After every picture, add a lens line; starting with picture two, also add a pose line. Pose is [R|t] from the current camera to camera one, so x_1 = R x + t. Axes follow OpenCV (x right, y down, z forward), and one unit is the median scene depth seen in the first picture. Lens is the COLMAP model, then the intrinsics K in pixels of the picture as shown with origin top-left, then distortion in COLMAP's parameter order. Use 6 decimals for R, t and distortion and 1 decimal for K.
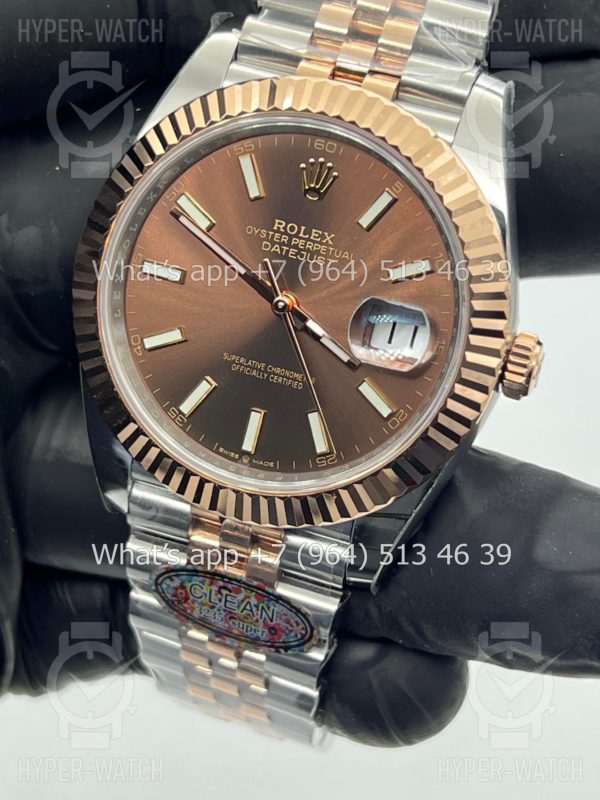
lens RADIAL K [[1736.9, 0, 300.0], [0, 1736.9, 400.0], [0, 0, 1]] dist [0.082371, -0.059170]
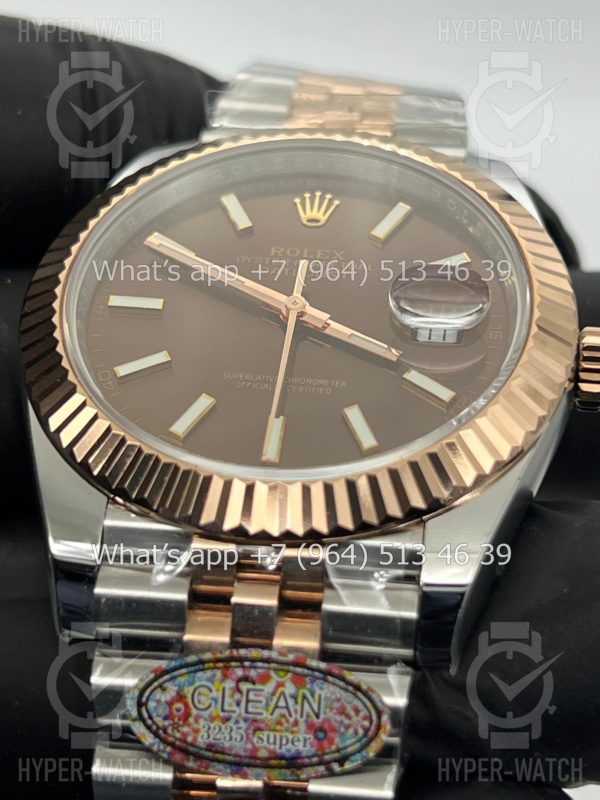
lens RADIAL K [[1736.9, 0, 300.0], [0, 1736.9, 400.0], [0, 0, 1]] dist [0.082371, -0.059170]
pose [[0.976286, 0.010394, 0.216236, -0.181106], [0.136677, 0.745013, -0.652897, 0.503237], [-0.167885, 0.666969, 0.725925, 0.430278]]
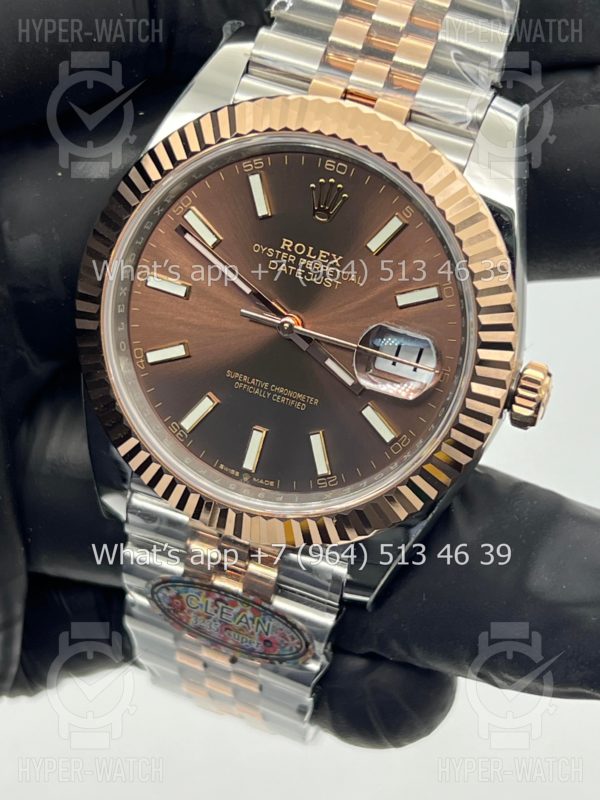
lens RADIAL K [[1736.9, 0, 300.0], [0, 1736.9, 400.0], [0, 0, 1]] dist [0.082371, -0.059170]
pose [[0.999530, 0.028868, 0.010293, -0.011947], [-0.029432, 0.997787, 0.059630, -0.070747], [-0.008549, -0.059905, 0.998167, 0.007013]]
